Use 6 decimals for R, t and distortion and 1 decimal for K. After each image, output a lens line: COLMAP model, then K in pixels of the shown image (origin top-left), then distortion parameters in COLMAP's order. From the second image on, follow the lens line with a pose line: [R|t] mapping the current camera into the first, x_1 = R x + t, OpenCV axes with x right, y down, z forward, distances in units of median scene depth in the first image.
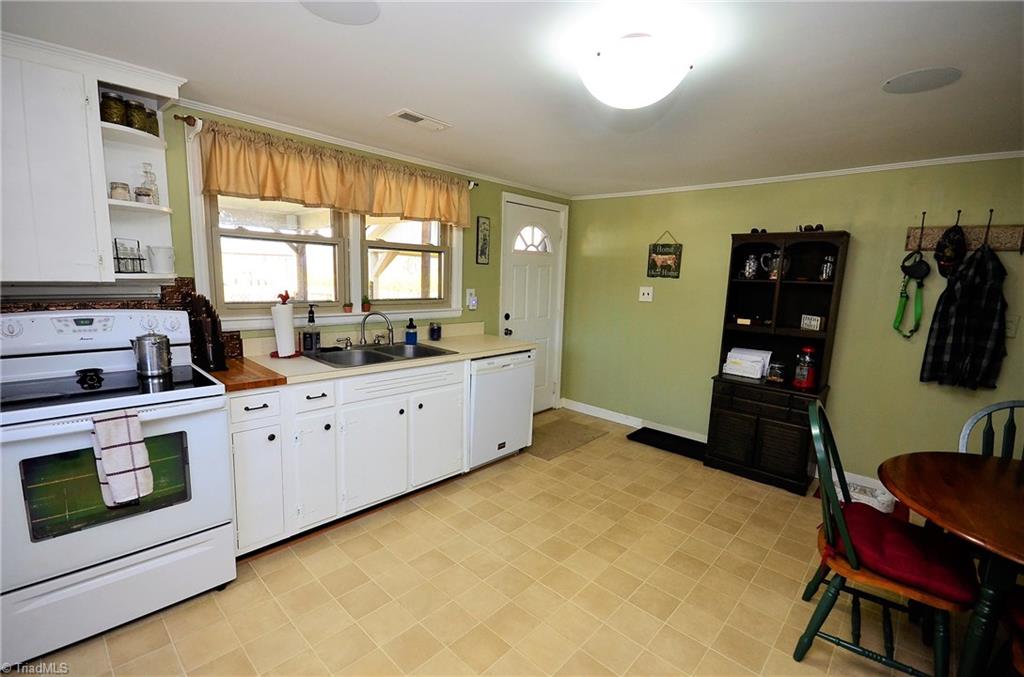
lens RADIAL K [[450.2, 0, 512.4], [0, 450.2, 346.2], [0, 0, 1]] dist [0.002414, -0.007088]
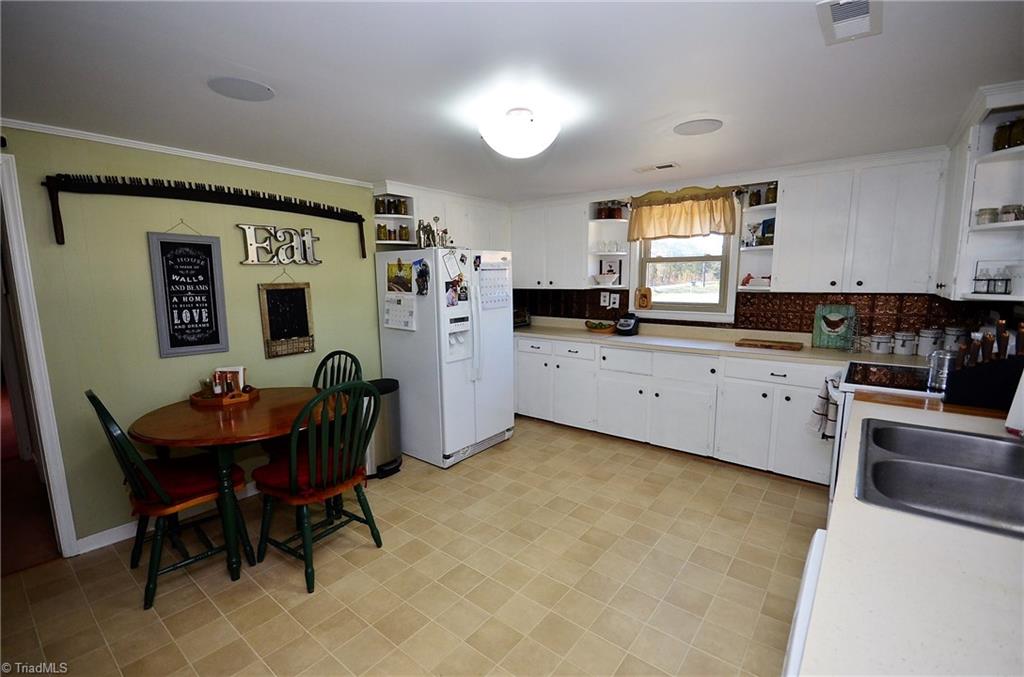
lens RADIAL K [[450.2, 0, 512.4], [0, 450.2, 346.2], [0, 0, 1]] dist [0.002414, -0.007088]
pose [[-0.996540, -0.016434, -0.081473, 0.189055], [-0.040407, 0.952408, 0.302135, -0.195755], [0.072630, 0.304382, -0.949777, 1.210622]]
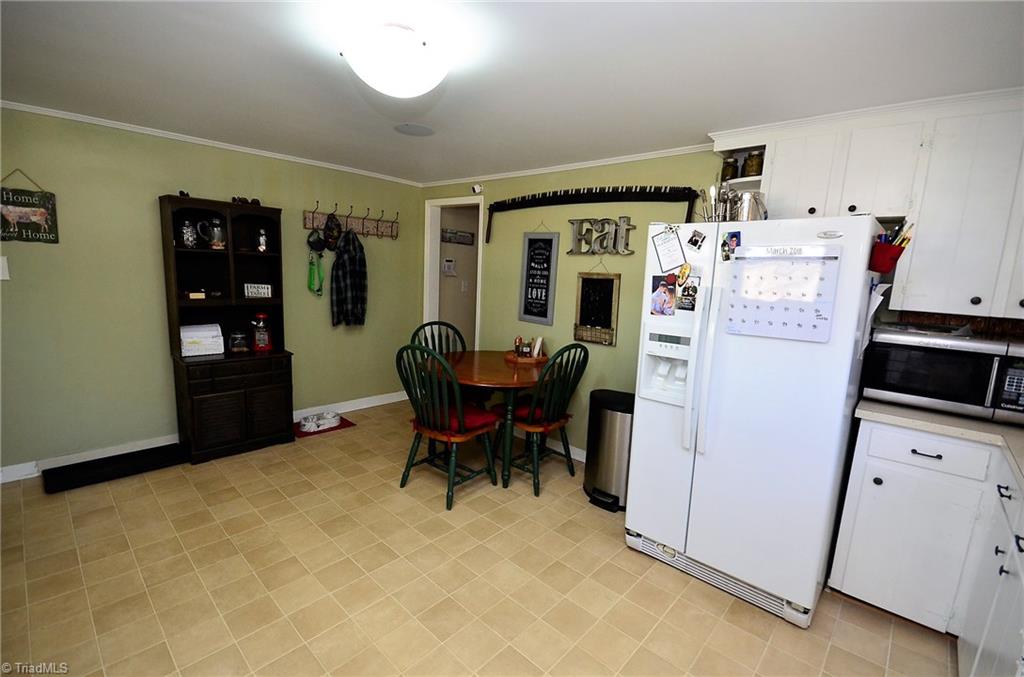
lens RADIAL K [[450.2, 0, 512.4], [0, 450.2, 346.2], [0, 0, 1]] dist [0.002414, -0.007088]
pose [[-0.002631, -0.205202, 0.978716, -0.421052], [0.108611, 0.972871, 0.204268, -0.076694], [-0.994081, 0.106837, 0.019727, 0.382590]]
